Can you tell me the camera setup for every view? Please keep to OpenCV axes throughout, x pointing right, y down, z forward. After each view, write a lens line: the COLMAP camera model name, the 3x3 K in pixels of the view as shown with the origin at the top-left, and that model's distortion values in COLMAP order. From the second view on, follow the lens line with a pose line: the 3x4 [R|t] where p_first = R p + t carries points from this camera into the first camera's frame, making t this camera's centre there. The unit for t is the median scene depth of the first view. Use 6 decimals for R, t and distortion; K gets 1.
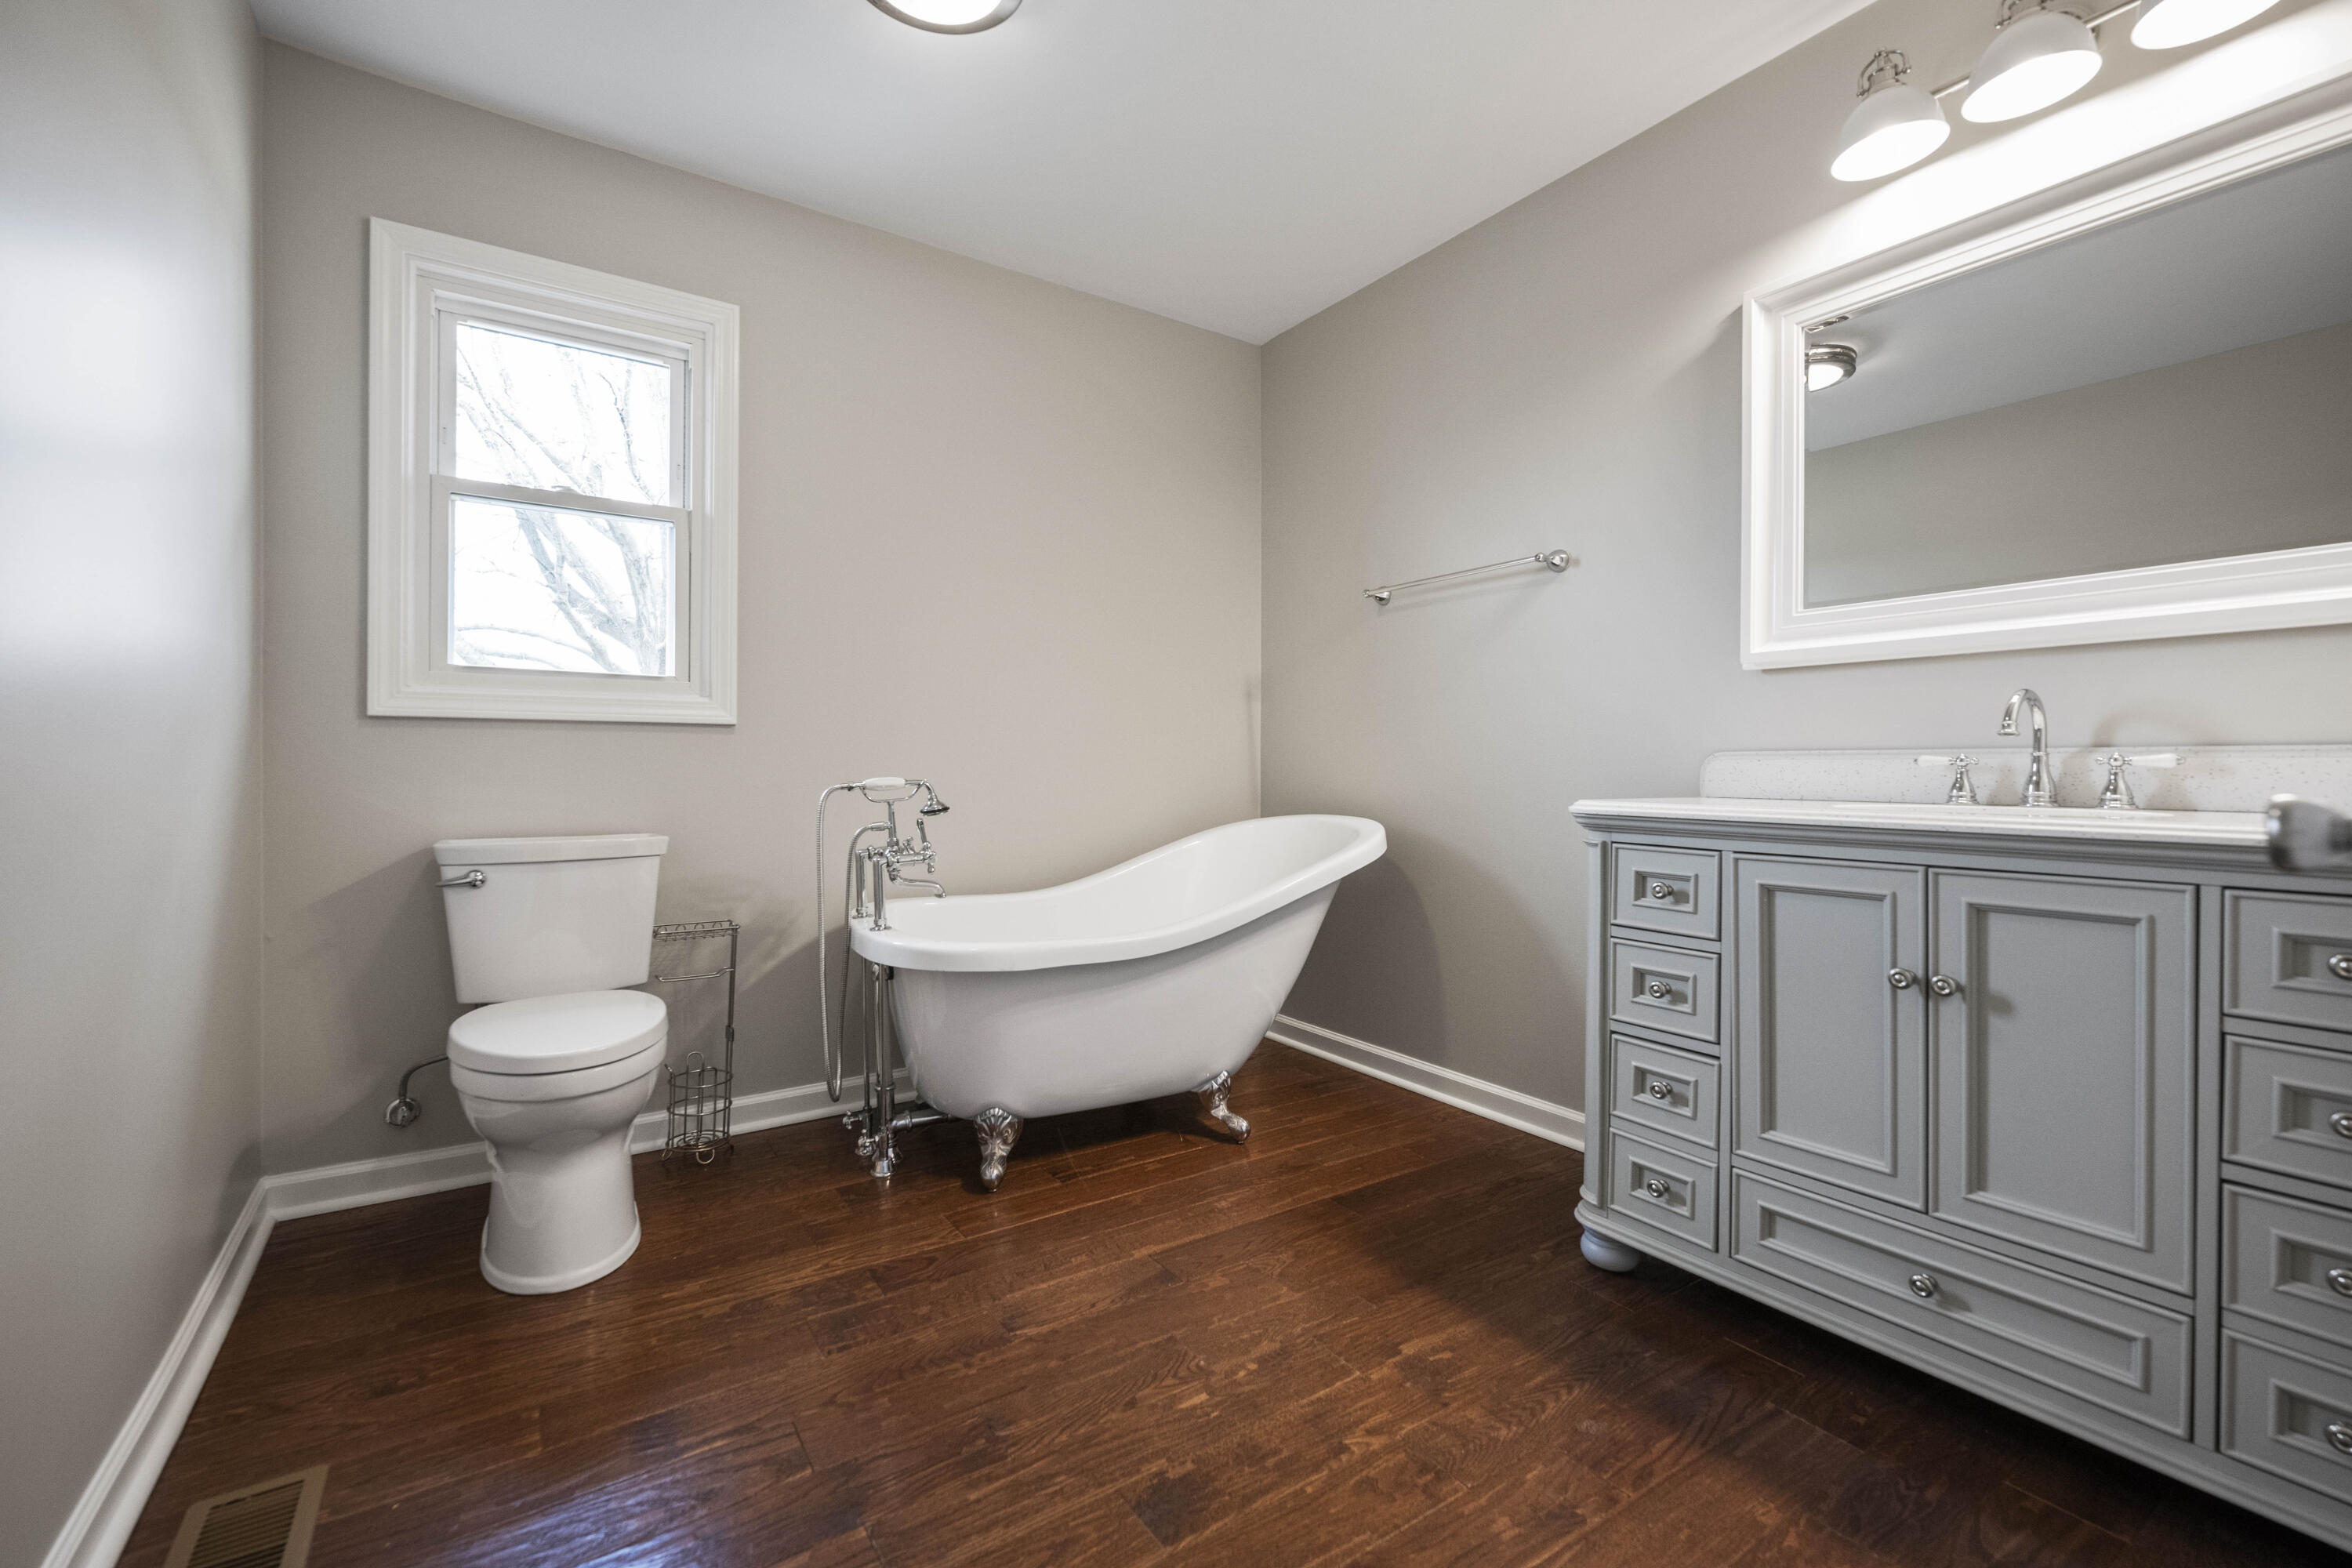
lens RADIAL K [[1000.0, 0, 1179.2], [0, 1000.0, 777.5], [0, 0, 1]] dist [-0.002470, -0.000159]
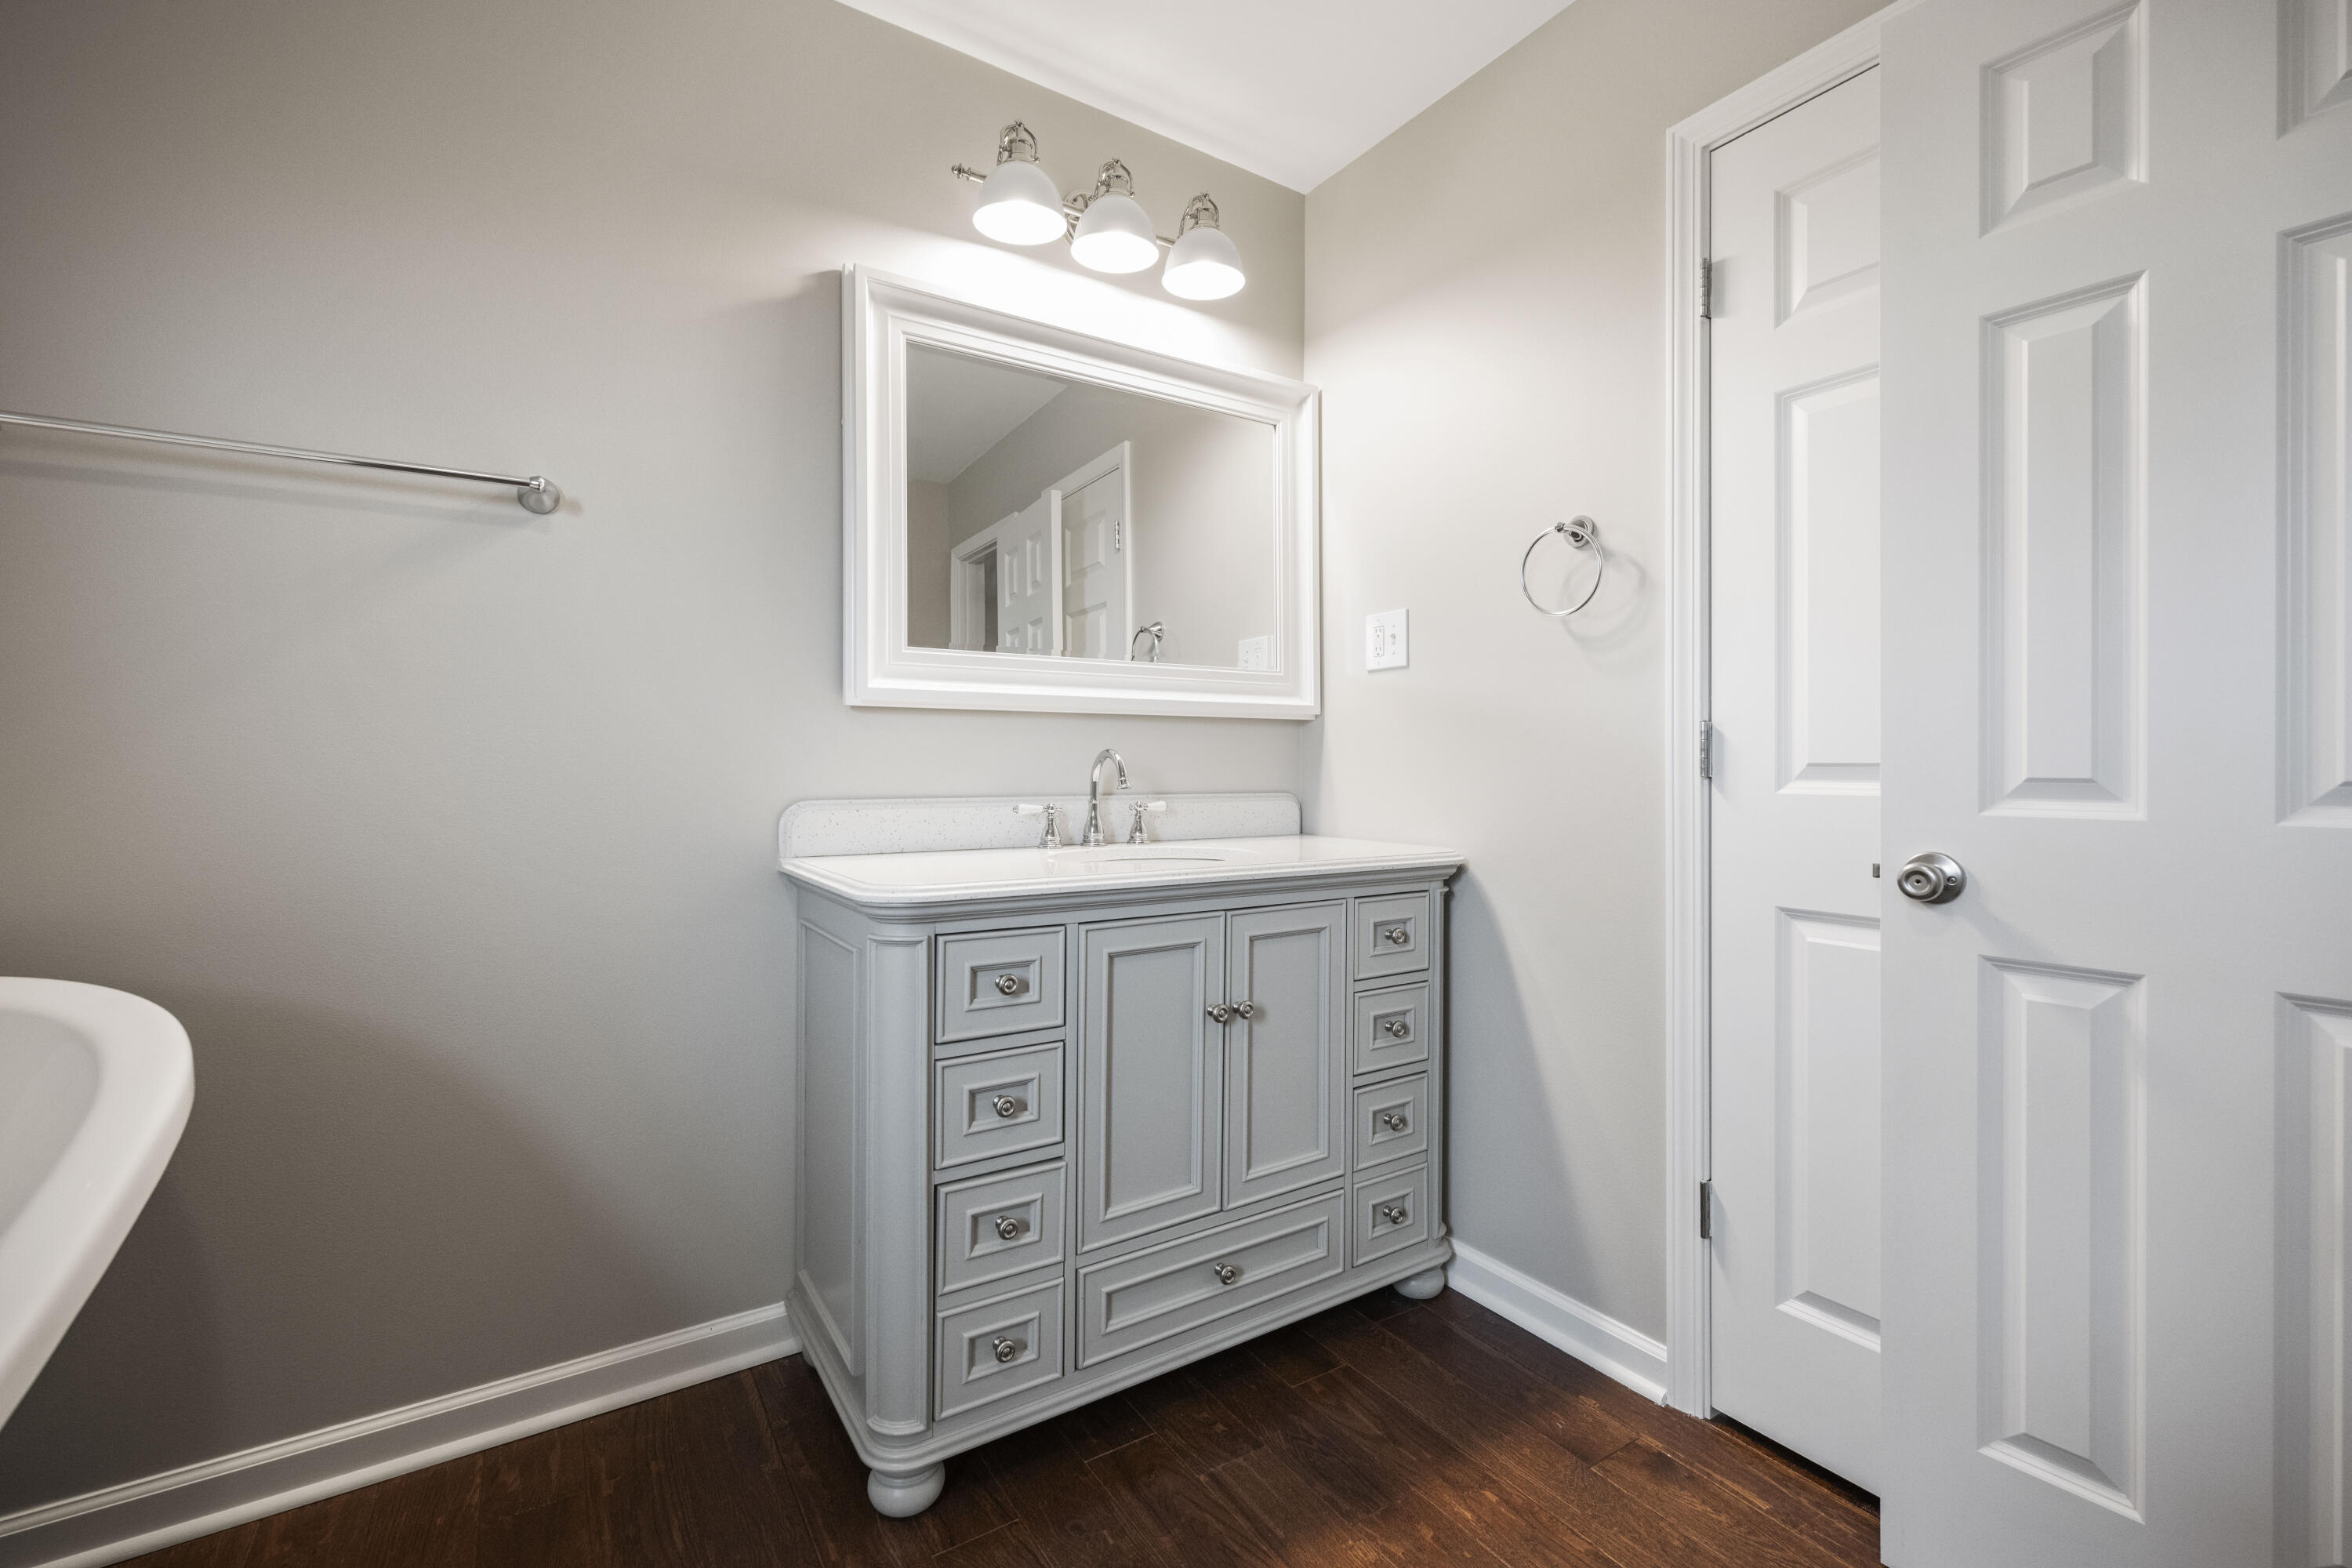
lens RADIAL K [[1000.0, 0, 1178.6], [0, 1000.0, 760.7], [0, 0, 1]] dist [-0.002470, -0.000159]
pose [[0.011741, 0.001859, 0.999929, -0.348818], [0.007180, 0.999972, -0.001944, -0.070078], [-0.999905, 0.007202, 0.011727, 0.881641]]
